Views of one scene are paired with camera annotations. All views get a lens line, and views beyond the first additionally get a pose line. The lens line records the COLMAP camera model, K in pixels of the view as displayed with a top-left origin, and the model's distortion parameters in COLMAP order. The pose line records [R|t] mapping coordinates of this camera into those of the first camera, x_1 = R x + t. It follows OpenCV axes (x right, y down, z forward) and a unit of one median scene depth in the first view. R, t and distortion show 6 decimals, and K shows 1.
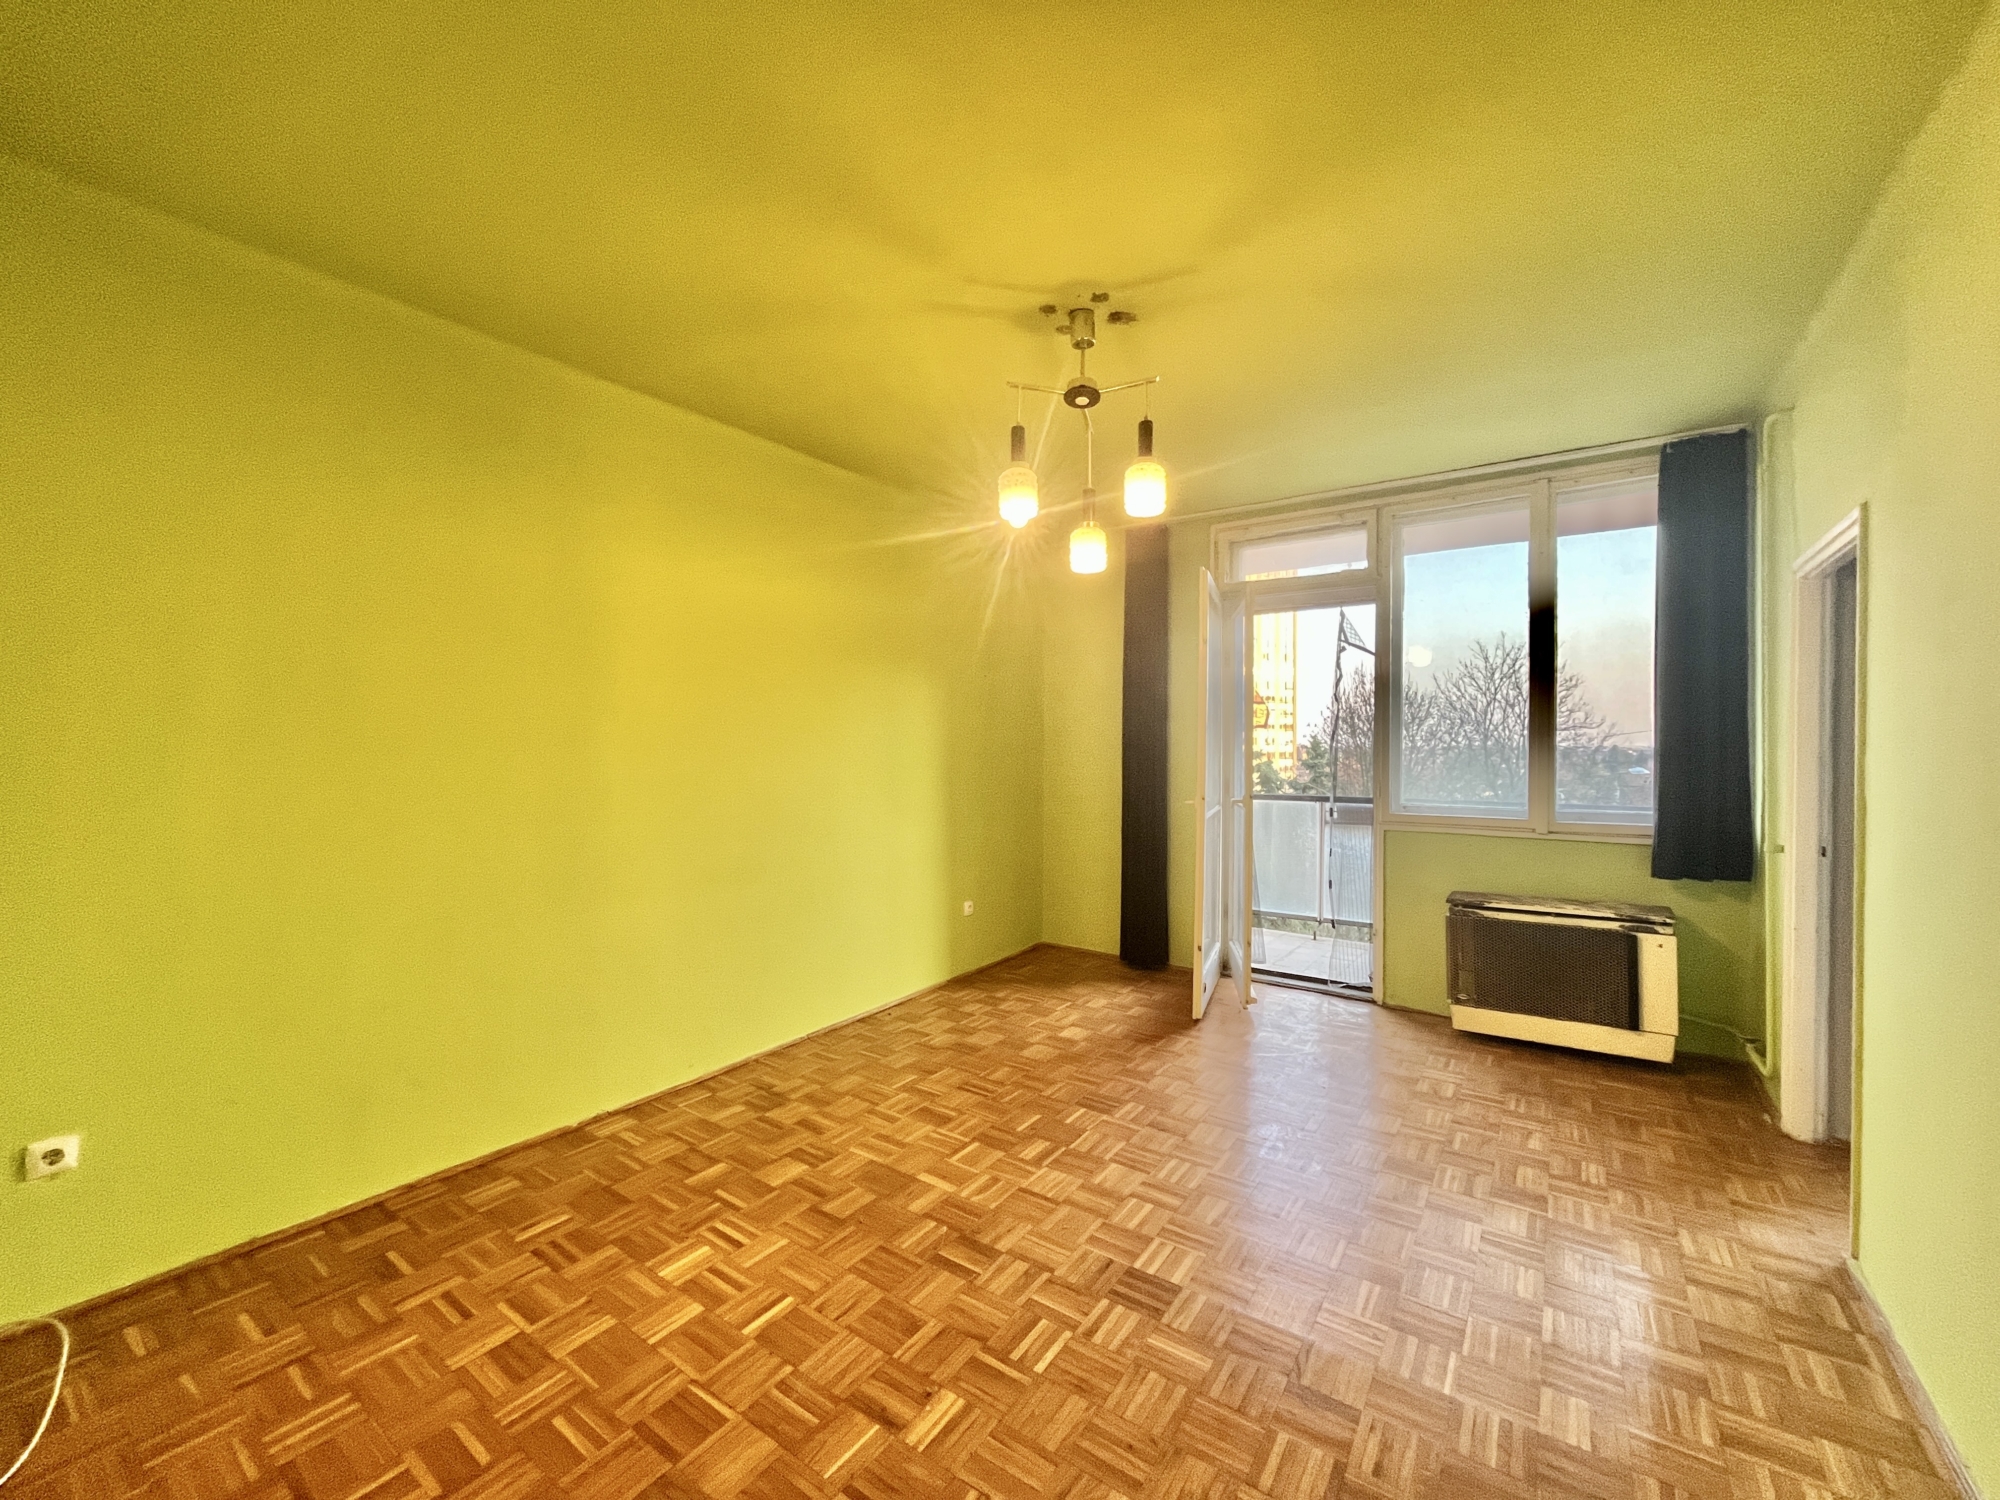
lens RADIAL K [[811.2, 0, 997.7], [0, 811.2, 747.1], [0, 0, 1]] dist [0.000114, 0.000039]
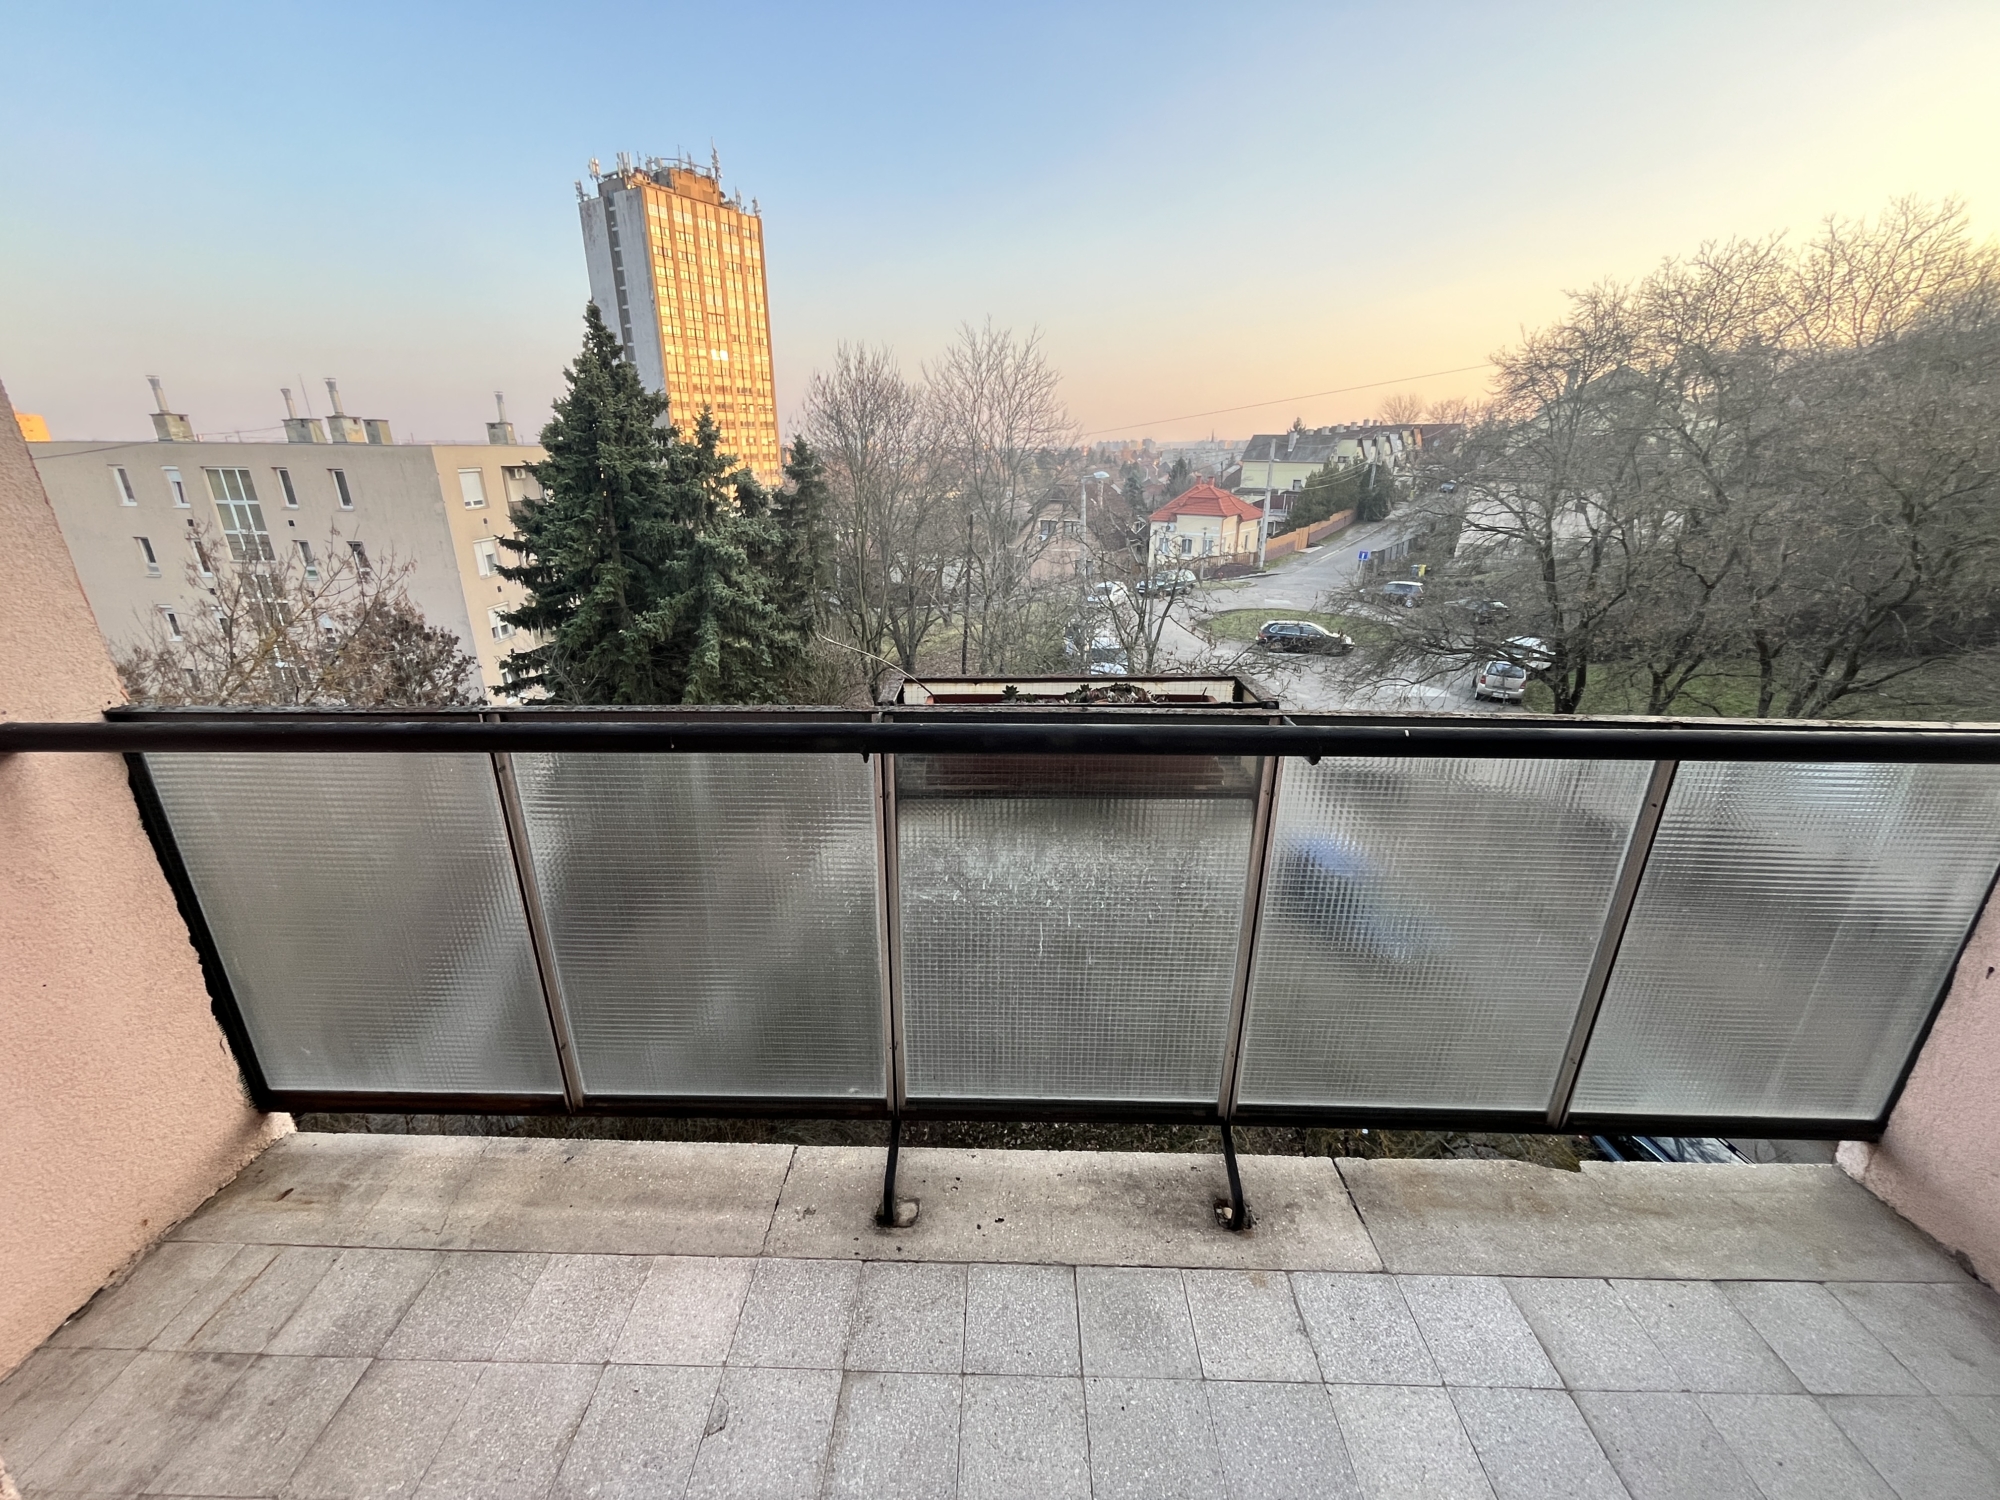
lens RADIAL K [[811.2, 0, 993.3], [0, 811.2, 748.4], [0, 0, 1]] dist [0.000114, 0.000039]
pose [[0.828598, -0.192533, 0.525695, 0.061364], [-0.001616, 0.938178, 0.346149, -0.001158], [-0.559841, -0.287668, 0.777062, 0.159671]]
